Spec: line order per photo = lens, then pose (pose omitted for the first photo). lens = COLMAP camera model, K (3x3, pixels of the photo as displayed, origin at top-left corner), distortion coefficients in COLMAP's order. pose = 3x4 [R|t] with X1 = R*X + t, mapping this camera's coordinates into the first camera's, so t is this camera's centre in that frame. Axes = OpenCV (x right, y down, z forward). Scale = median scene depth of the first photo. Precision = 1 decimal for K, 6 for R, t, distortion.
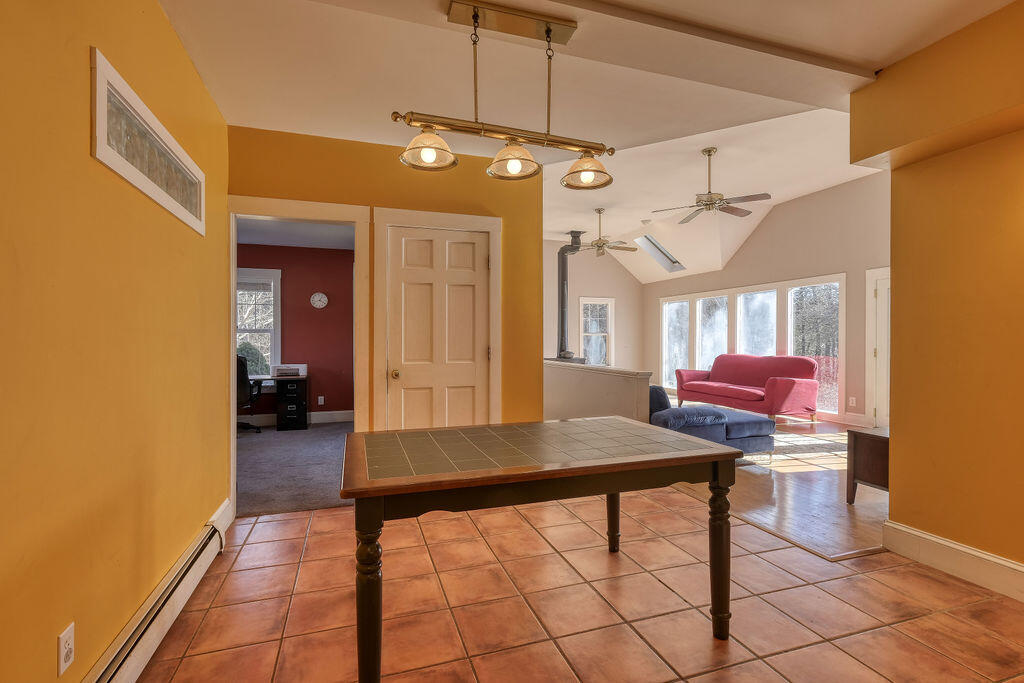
lens RADIAL K [[466.4, 0, 507.0], [0, 466.4, 343.8], [0, 0, 1]] dist [0.020478, 0.000168]
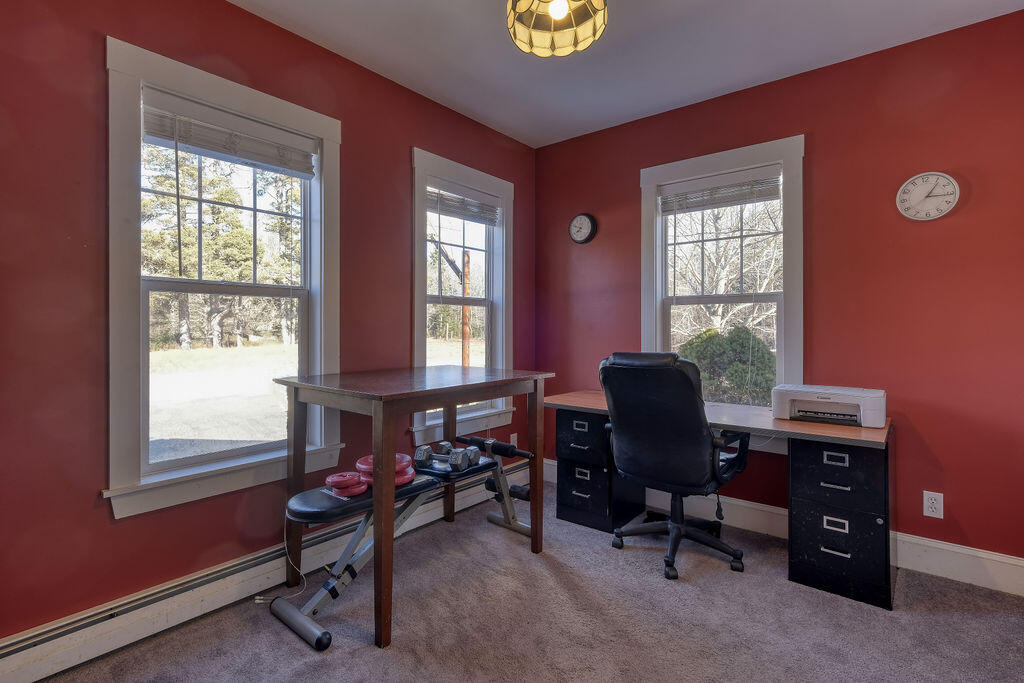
lens RADIAL K [[478.9, 0, 510.2], [0, 478.9, 332.6], [0, 0, 1]] dist [0.005720, 0.000643]
pose [[0.531656, 0.013443, -0.846854, -0.287775], [-0.003295, 0.999899, 0.013803, -0.000419], [0.846954, -0.004548, 0.531647, 0.609797]]
